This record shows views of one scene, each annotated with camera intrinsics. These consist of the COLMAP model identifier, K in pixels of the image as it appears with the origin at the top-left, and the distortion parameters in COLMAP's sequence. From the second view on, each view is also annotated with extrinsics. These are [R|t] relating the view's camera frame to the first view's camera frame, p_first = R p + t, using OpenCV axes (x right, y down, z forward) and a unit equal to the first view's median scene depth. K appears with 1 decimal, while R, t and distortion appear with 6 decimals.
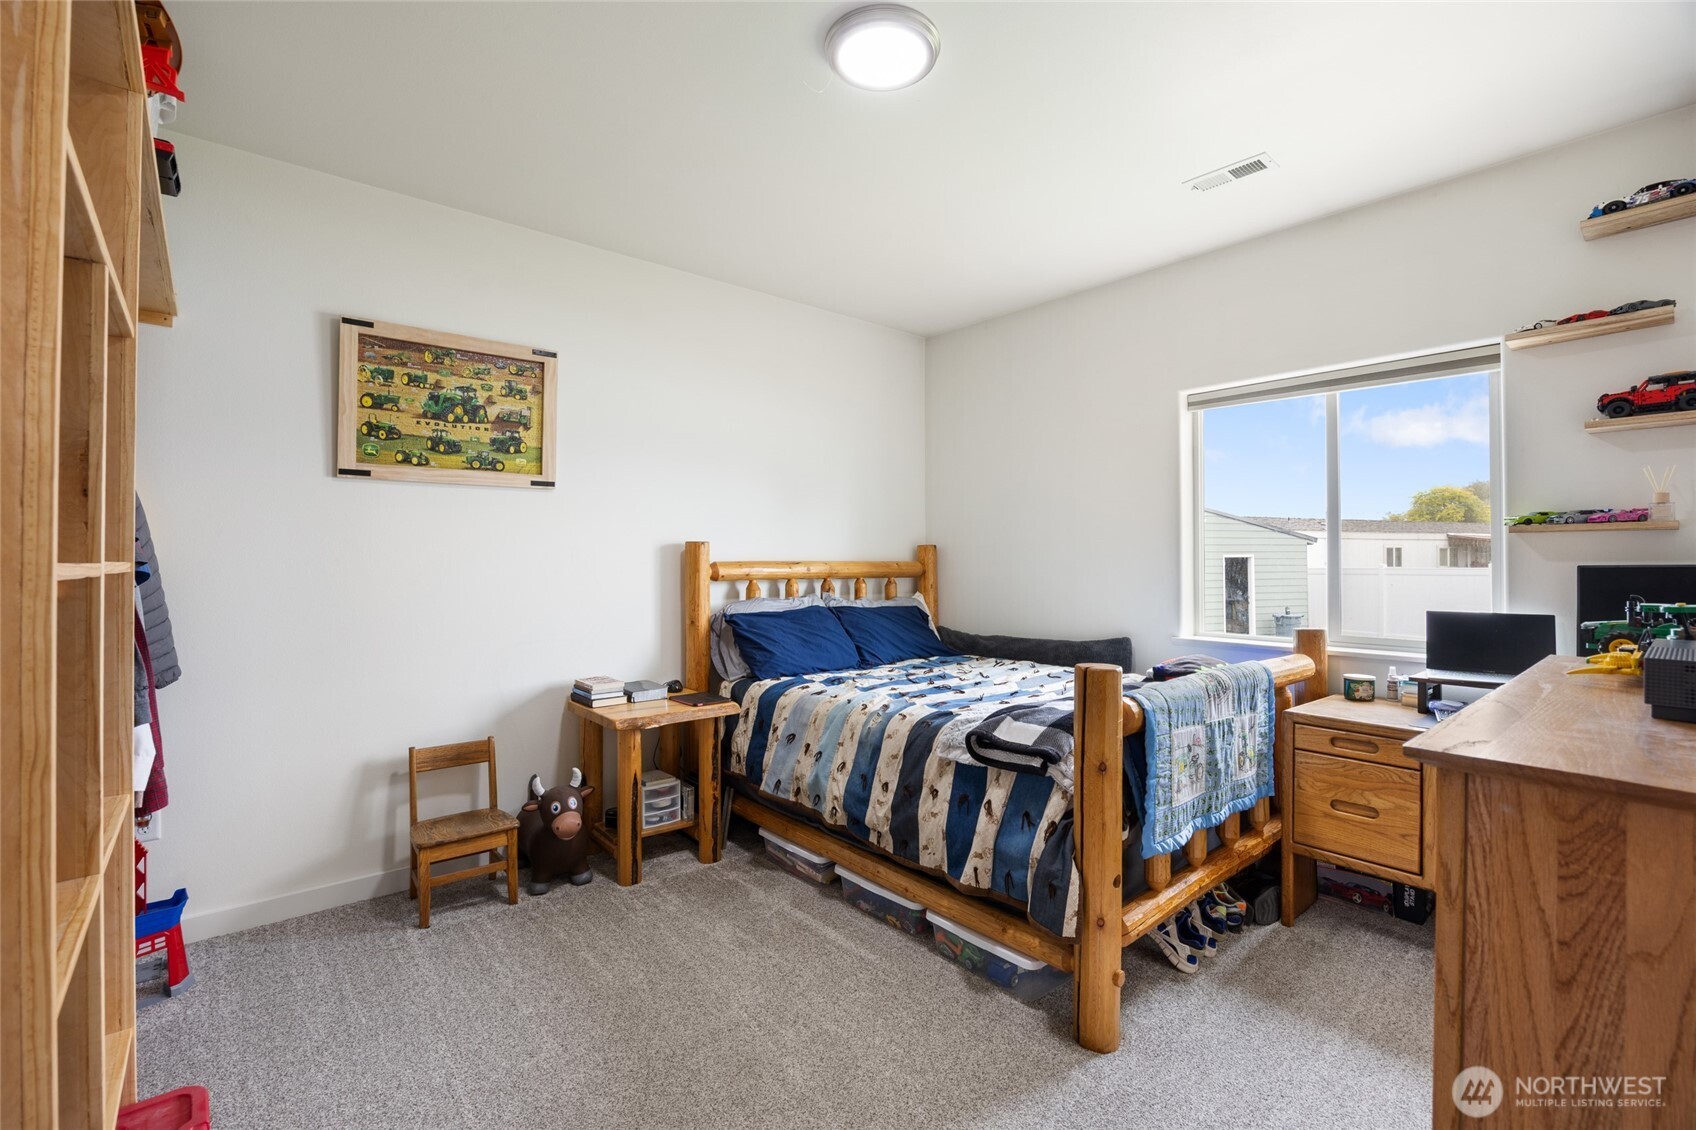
lens RADIAL K [[738.5, 0, 849.3], [0, 738.5, 556.4], [0, 0, 1]] dist [-0.017298, 0.001405]
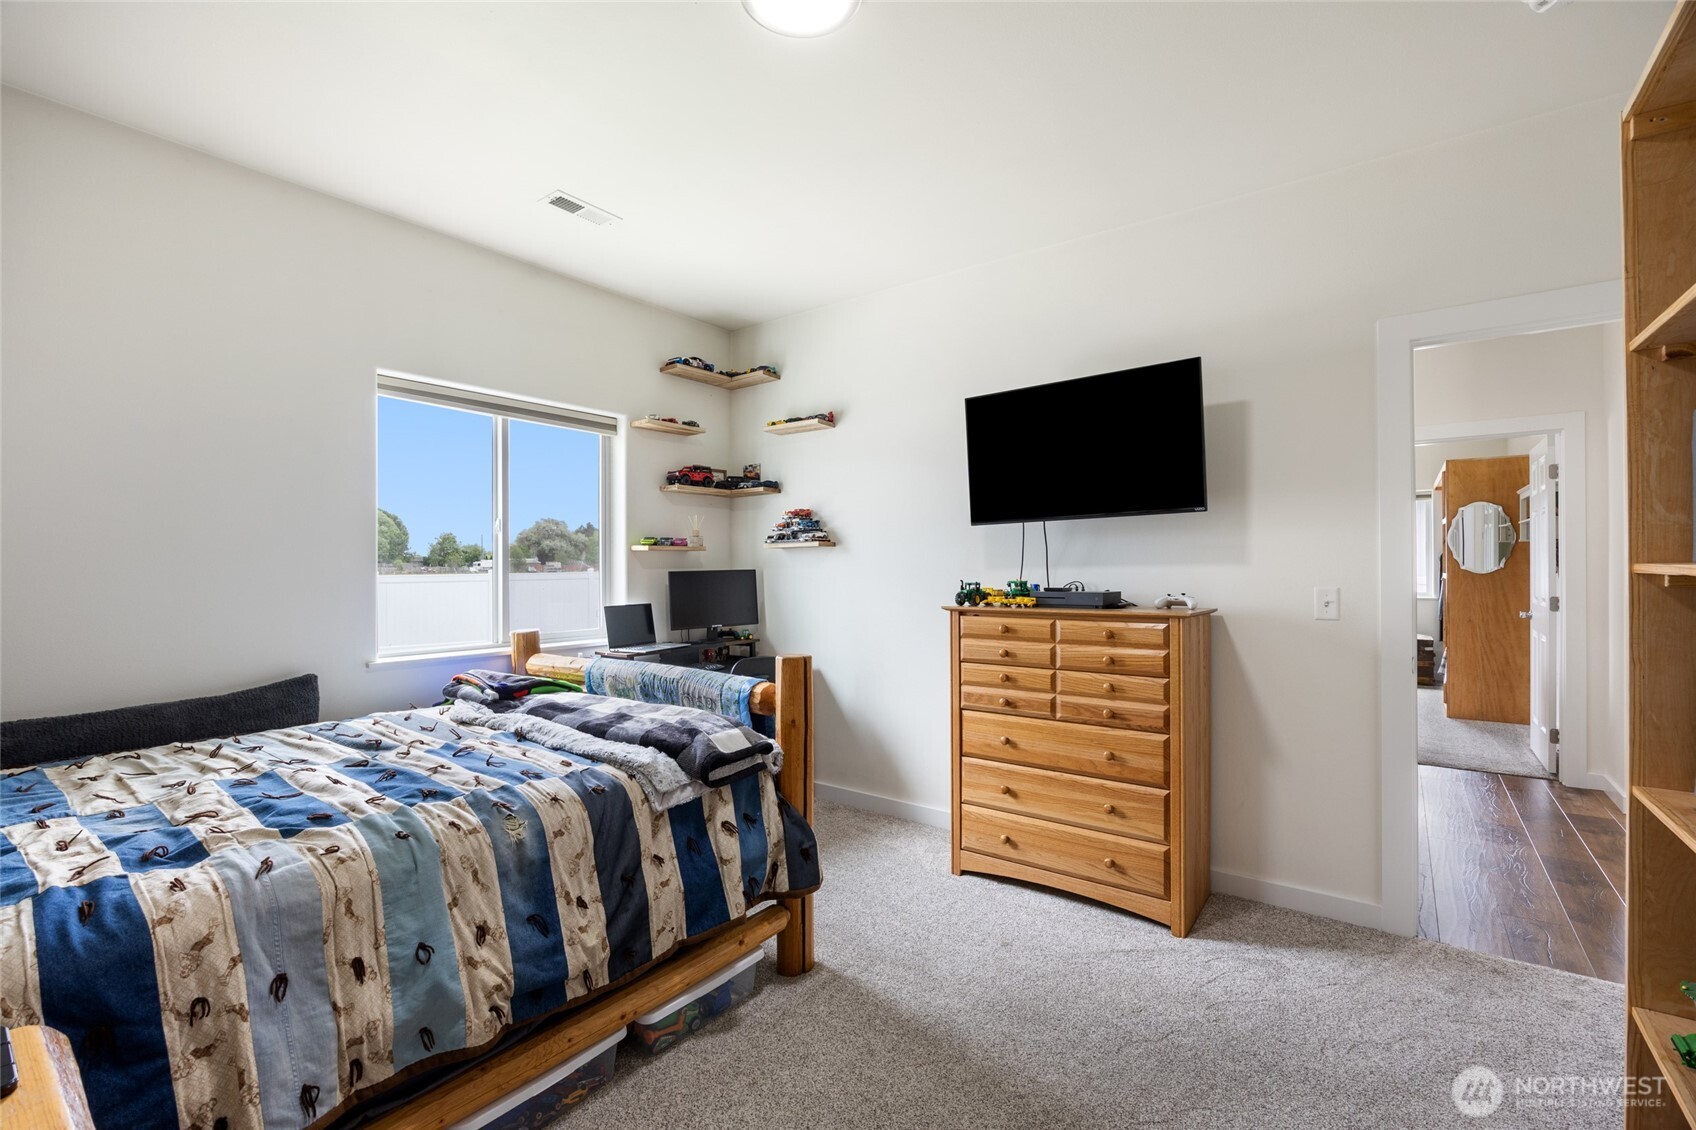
lens RADIAL K [[738.5, 0, 848.7], [0, 738.5, 568.1], [0, 0, 1]] dist [-0.017298, 0.001405]
pose [[-0.208420, -0.001726, 0.978038, -0.702082], [0.002801, 0.999993, 0.002361, 0.003046], [-0.978035, 0.003232, -0.208414, 0.951342]]
